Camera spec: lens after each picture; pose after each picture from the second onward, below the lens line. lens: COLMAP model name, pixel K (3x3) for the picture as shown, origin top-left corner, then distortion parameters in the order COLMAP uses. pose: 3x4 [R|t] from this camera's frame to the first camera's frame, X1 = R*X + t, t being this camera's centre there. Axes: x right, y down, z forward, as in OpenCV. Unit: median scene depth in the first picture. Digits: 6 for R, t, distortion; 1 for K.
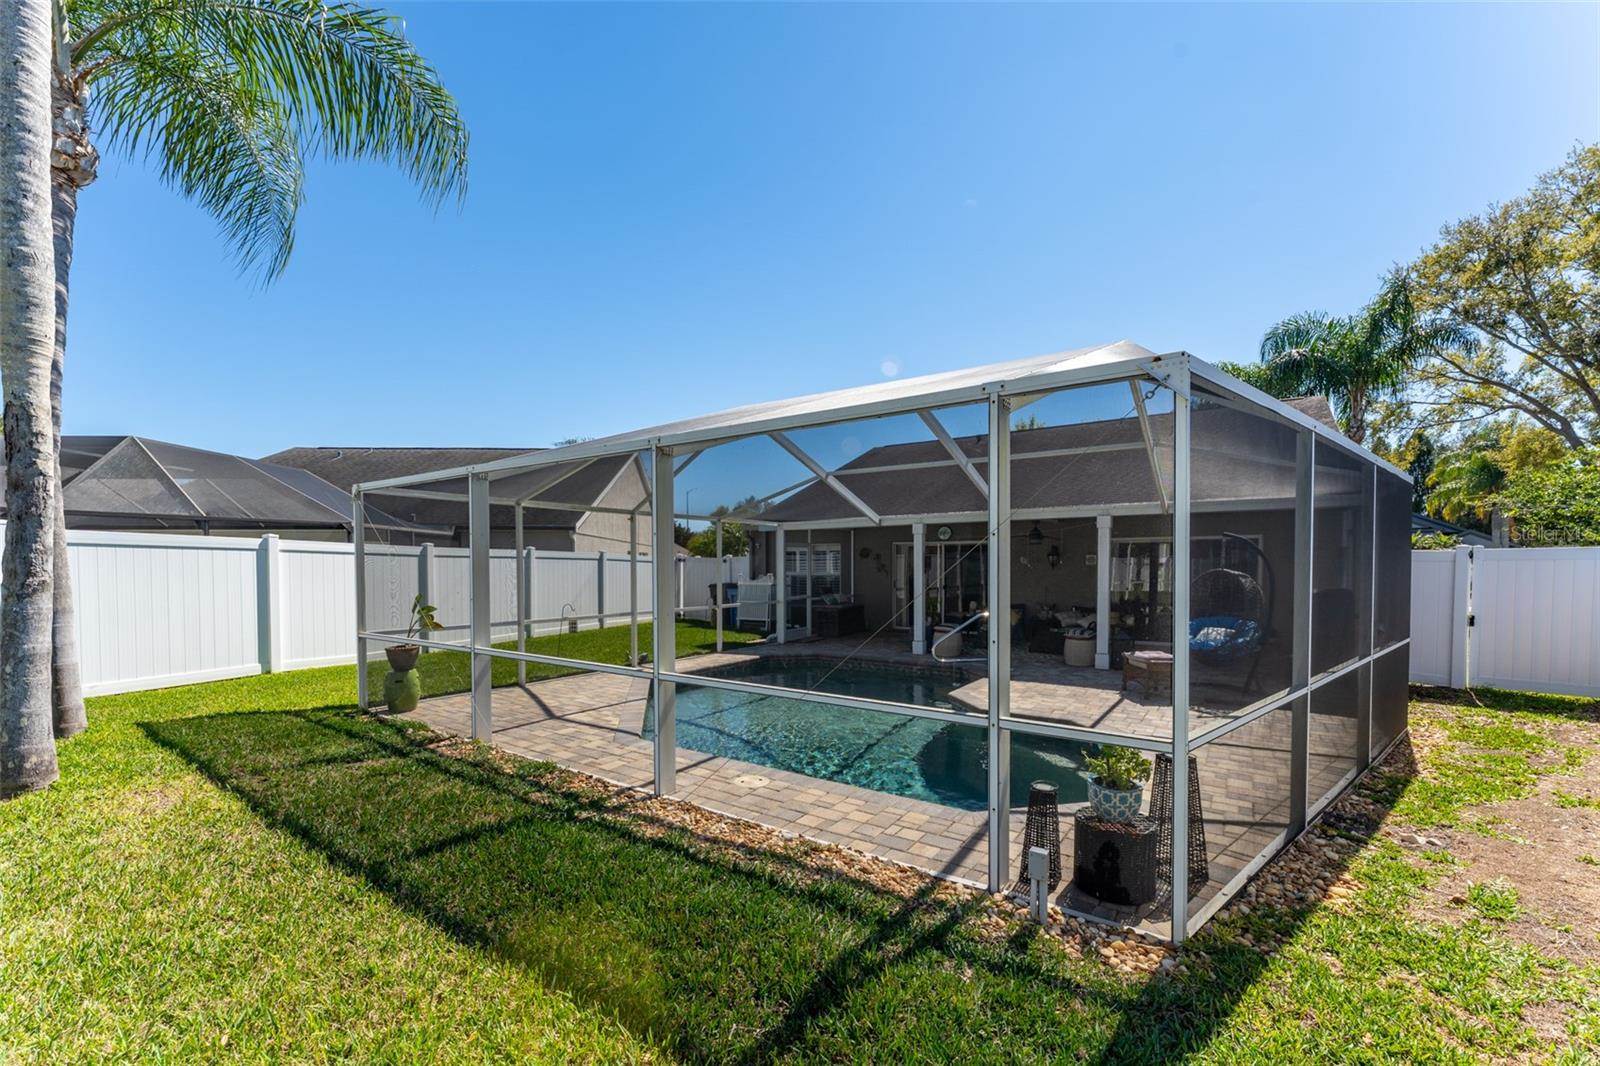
lens RADIAL K [[654.5, 0, 797.8], [0, 654.5, 580.2], [0, 0, 1]] dist [0.000064, 0.000148]
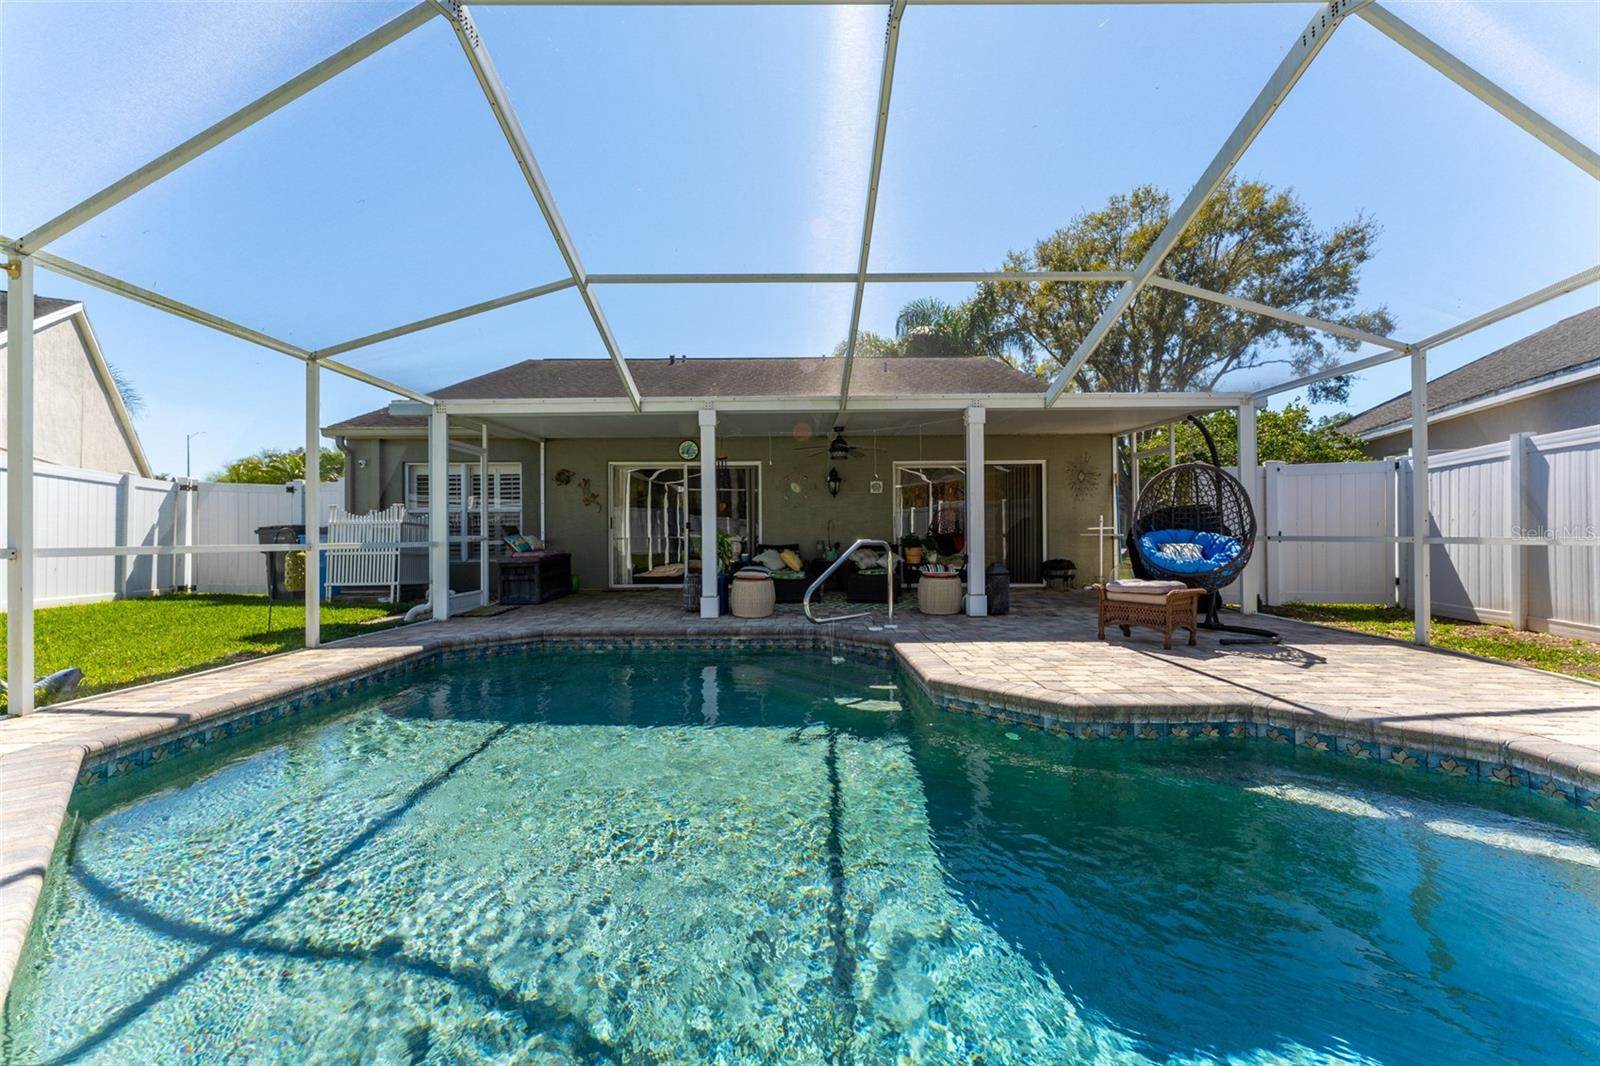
lens RADIAL K [[634.7, 0, 800.0], [0, 634.7, 533.0], [0, 0, 1]] dist [-0.005521, 0.000057]
pose [[0.822594, -0.001706, 0.568626, -0.076271], [0.017918, 0.999577, -0.022922, 0.038836], [-0.568346, 0.029044, 0.822277, 0.367017]]
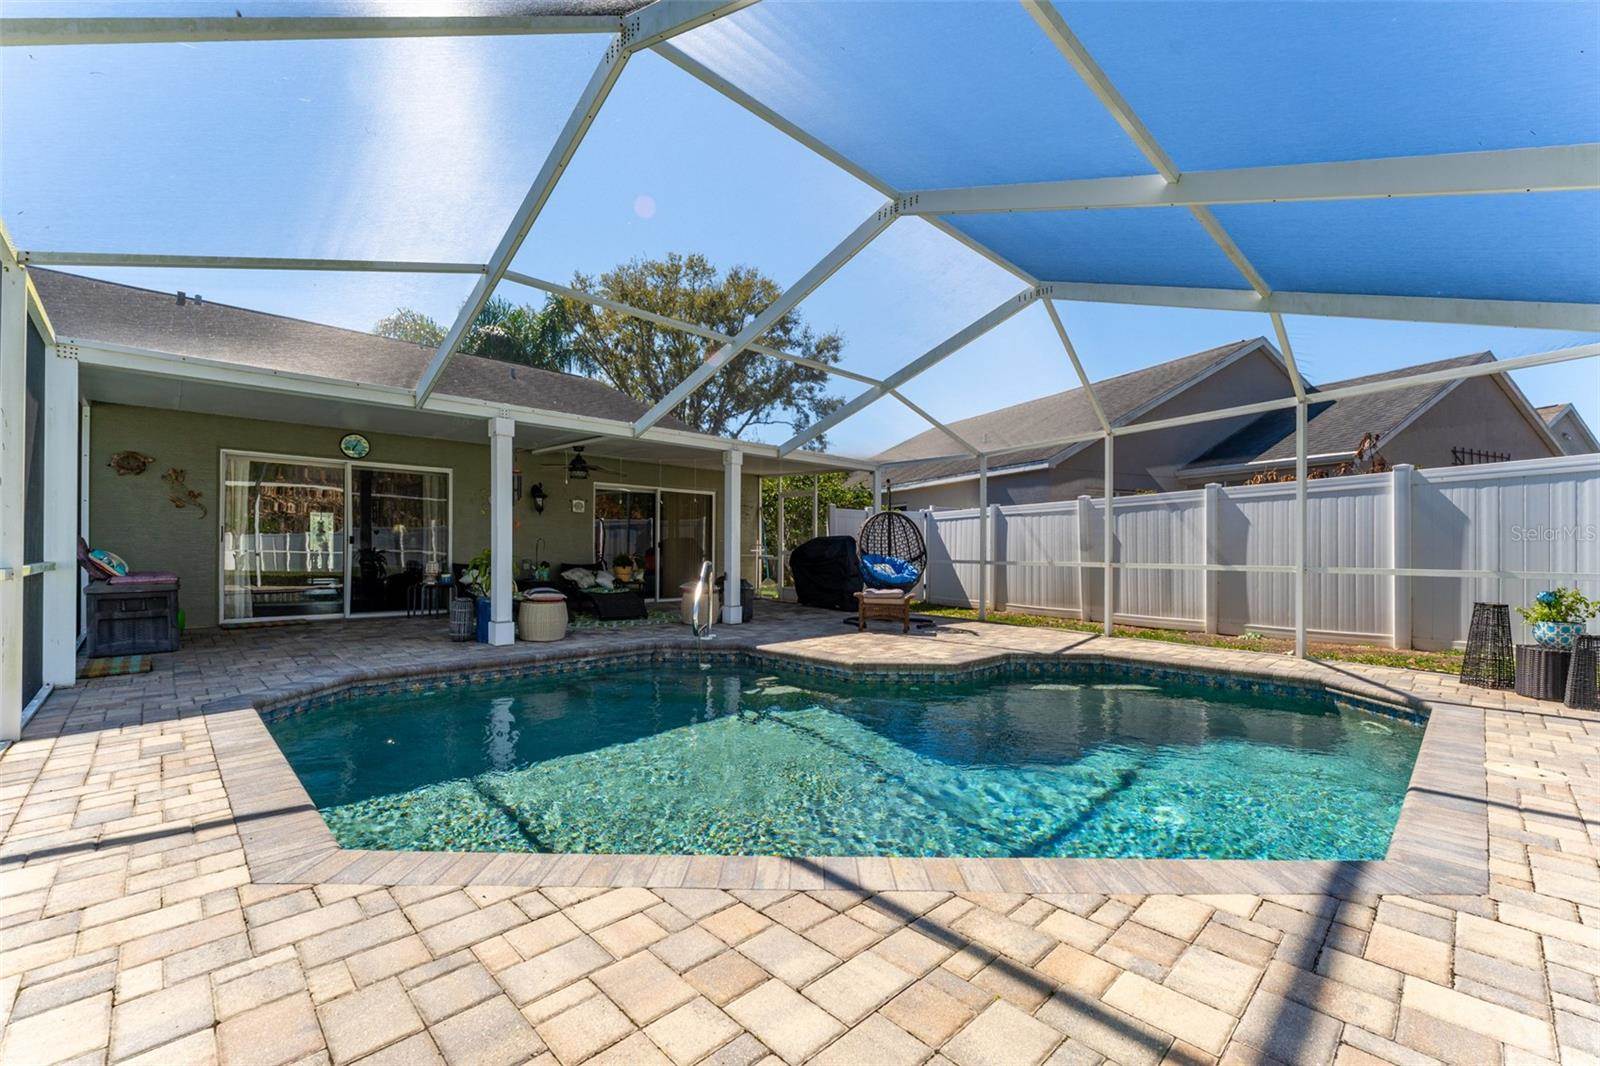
lens RADIAL K [[648.7, 0, 800.1], [0, 648.7, 549.8], [0, 0, 1]] dist [-0.001268, -0.000435]
pose [[0.194904, 0.005700, 0.980806, -0.271233], [0.013892, 0.999867, -0.008571, 0.030932], [-0.980724, 0.015296, 0.194799, 0.519637]]
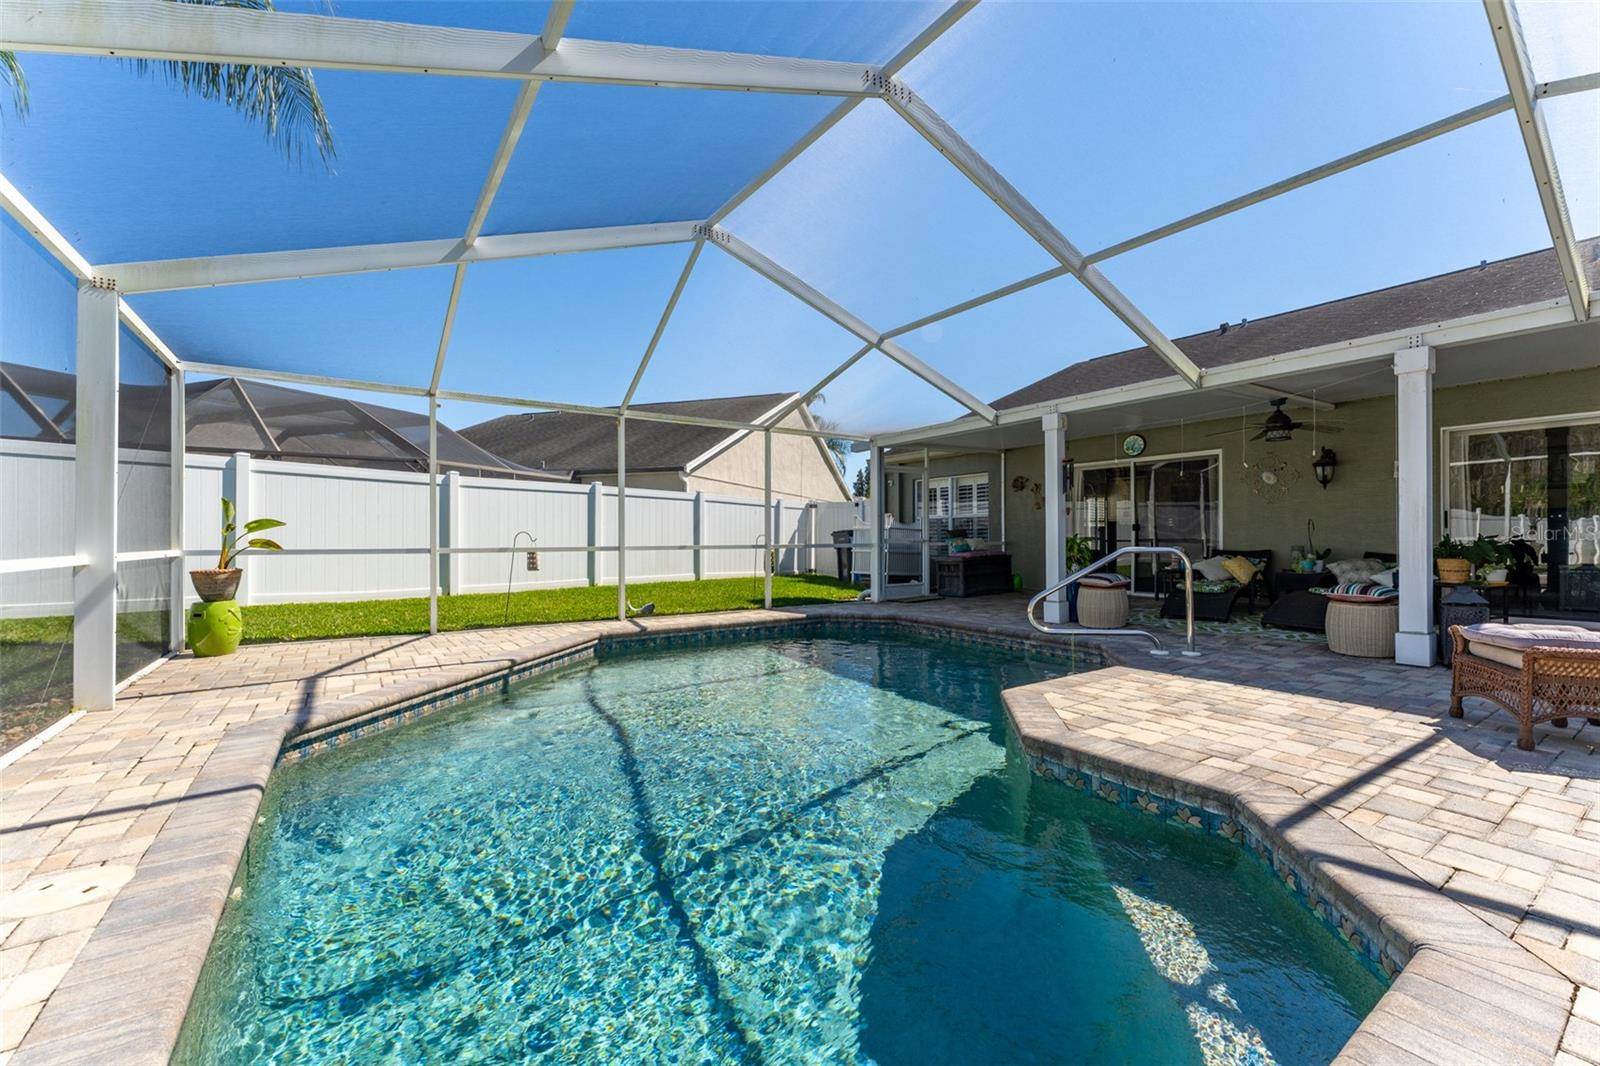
lens RADIAL K [[657.7, 0, 800.0], [0, 657.7, 533.0], [0, 0, 1]] dist [-0.000679, -0.000091]
pose [[0.933821, -0.004802, -0.357709, 0.151108], [-0.005339, 0.999611, -0.027358, 0.037715], [0.357702, 0.027457, 0.933432, 0.266750]]
